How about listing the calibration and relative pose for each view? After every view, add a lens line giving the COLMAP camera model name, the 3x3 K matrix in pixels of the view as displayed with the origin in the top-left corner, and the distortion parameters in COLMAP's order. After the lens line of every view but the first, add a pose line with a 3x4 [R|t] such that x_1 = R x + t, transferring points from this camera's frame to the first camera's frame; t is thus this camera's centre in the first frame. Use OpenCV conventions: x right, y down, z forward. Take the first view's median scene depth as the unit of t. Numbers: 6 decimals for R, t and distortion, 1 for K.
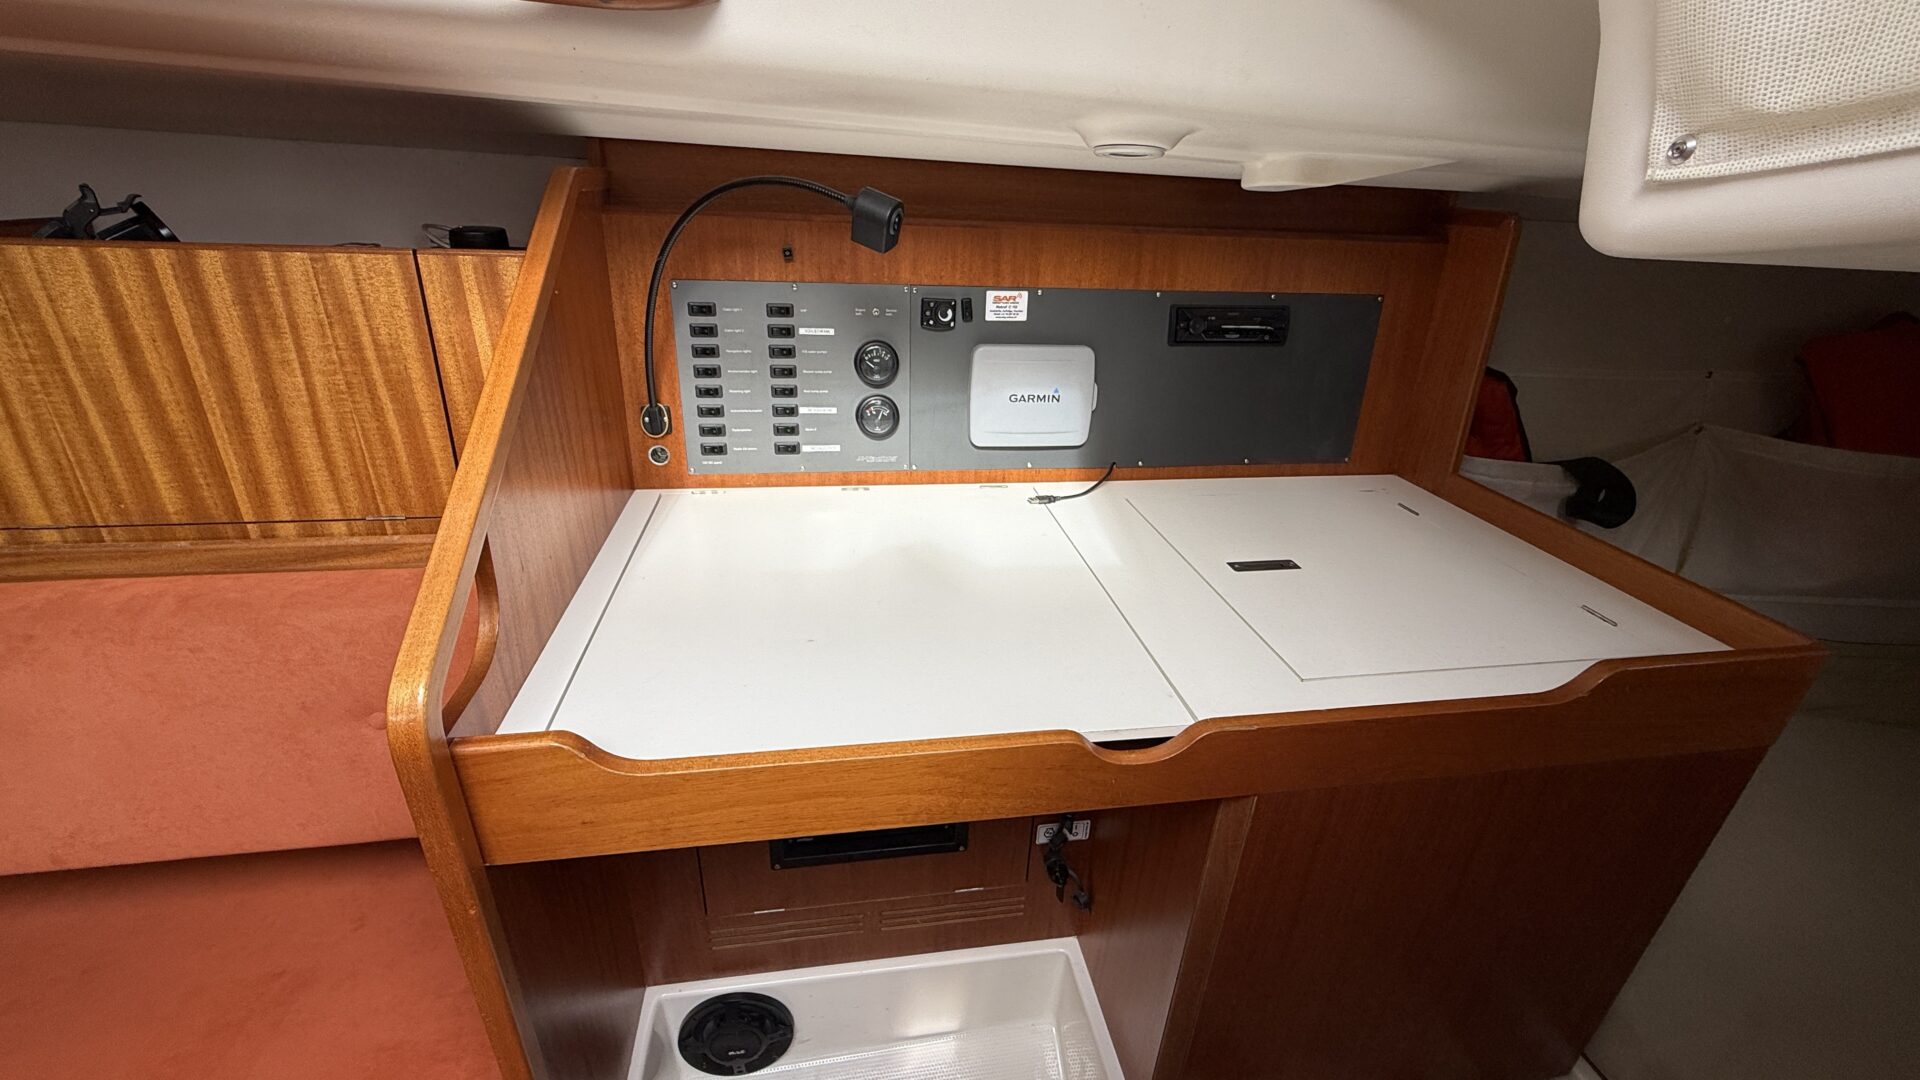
lens RADIAL K [[768.0, 0, 957.0], [0, 768.0, 538.4], [0, 0, 1]] dist [0.000842, -0.000022]
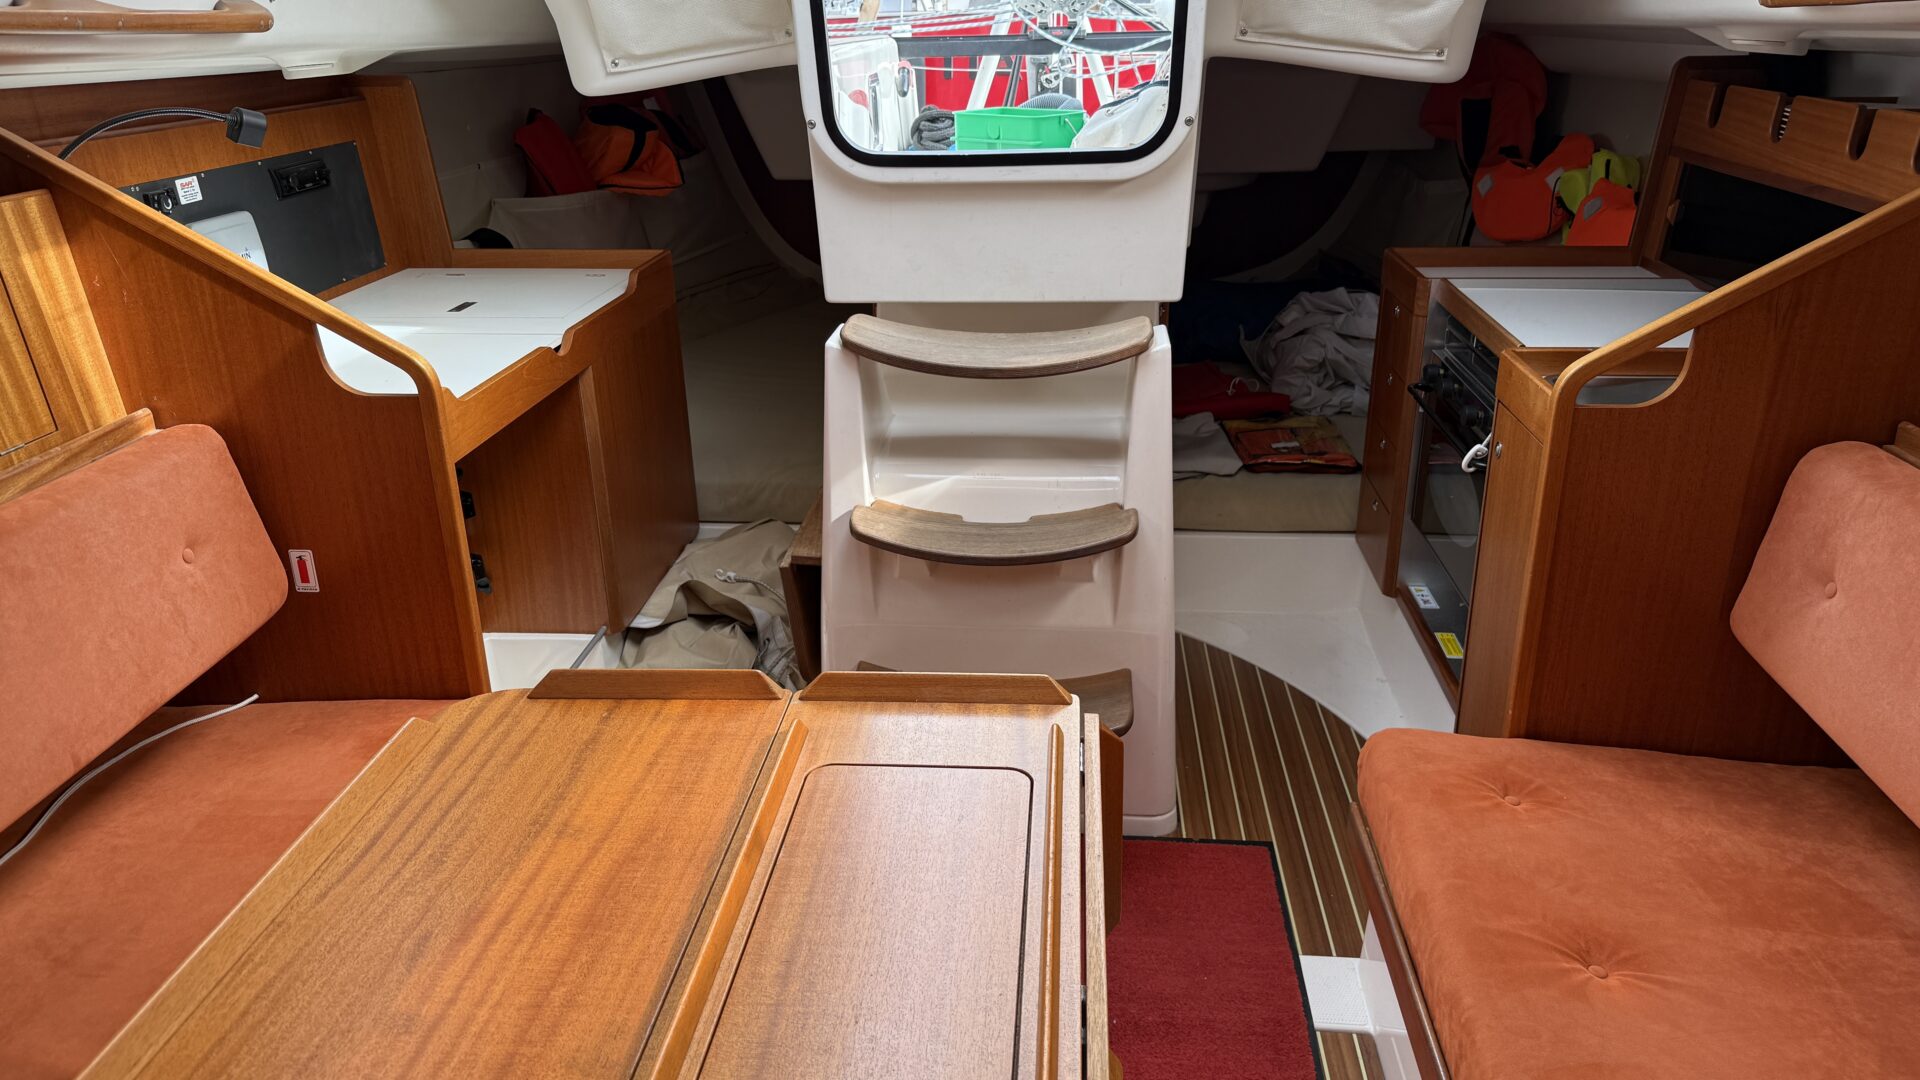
lens RADIAL K [[1348.7, 0, 965.8], [0, 1348.7, 546.8], [0, 0, 1]] dist [0.047136, -0.073723]
pose [[0.235202, -0.403281, 0.884333, -1.786965], [0.433051, 0.858038, 0.276113, 0.119844], [-0.870142, 0.318019, 0.376453, -0.699364]]
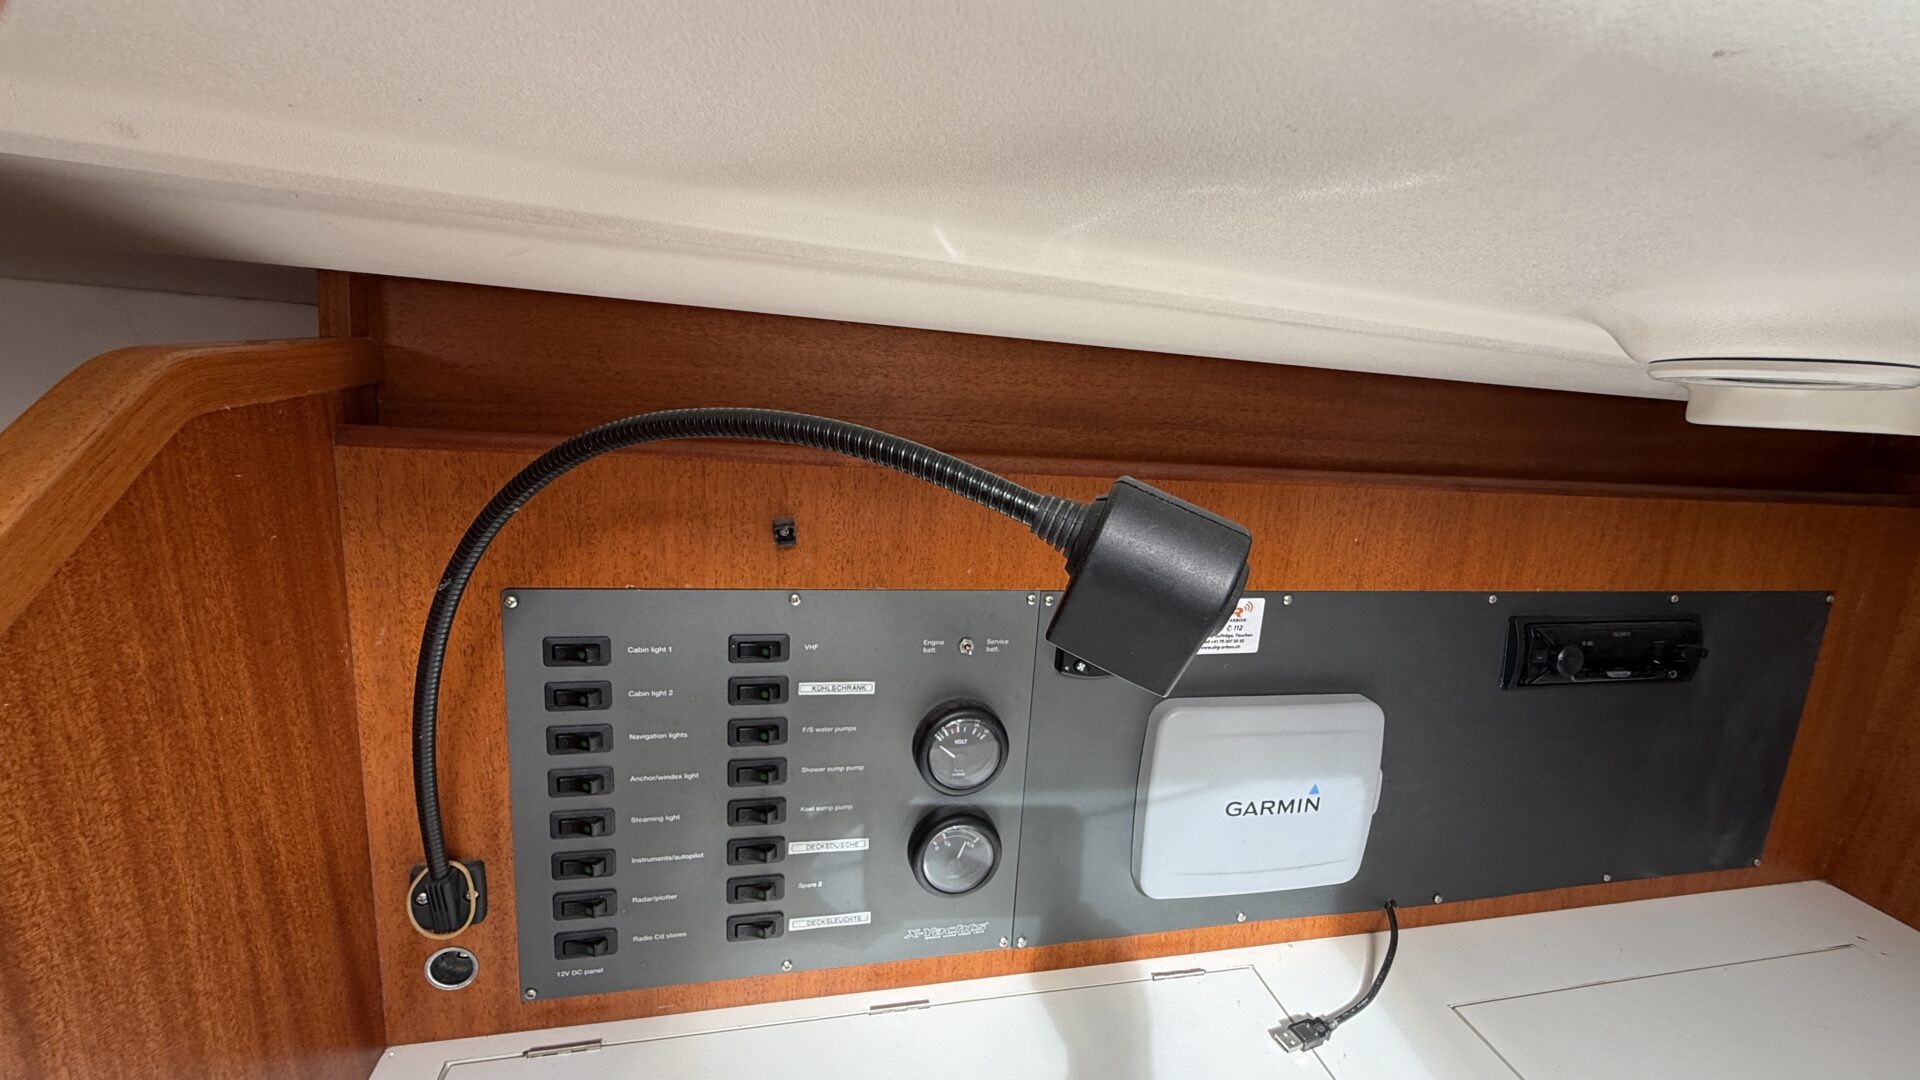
lens RADIAL K [[768.0, 0, 953.7], [0, 768.0, 535.2], [0, 0, 1]] dist [0.000842, -0.000022]
pose [[0.997475, 0.020264, 0.068059, -0.144280], [-0.008081, 0.984586, -0.174716, -0.276113], [-0.070550, 0.173725, 0.982264, 0.524103]]
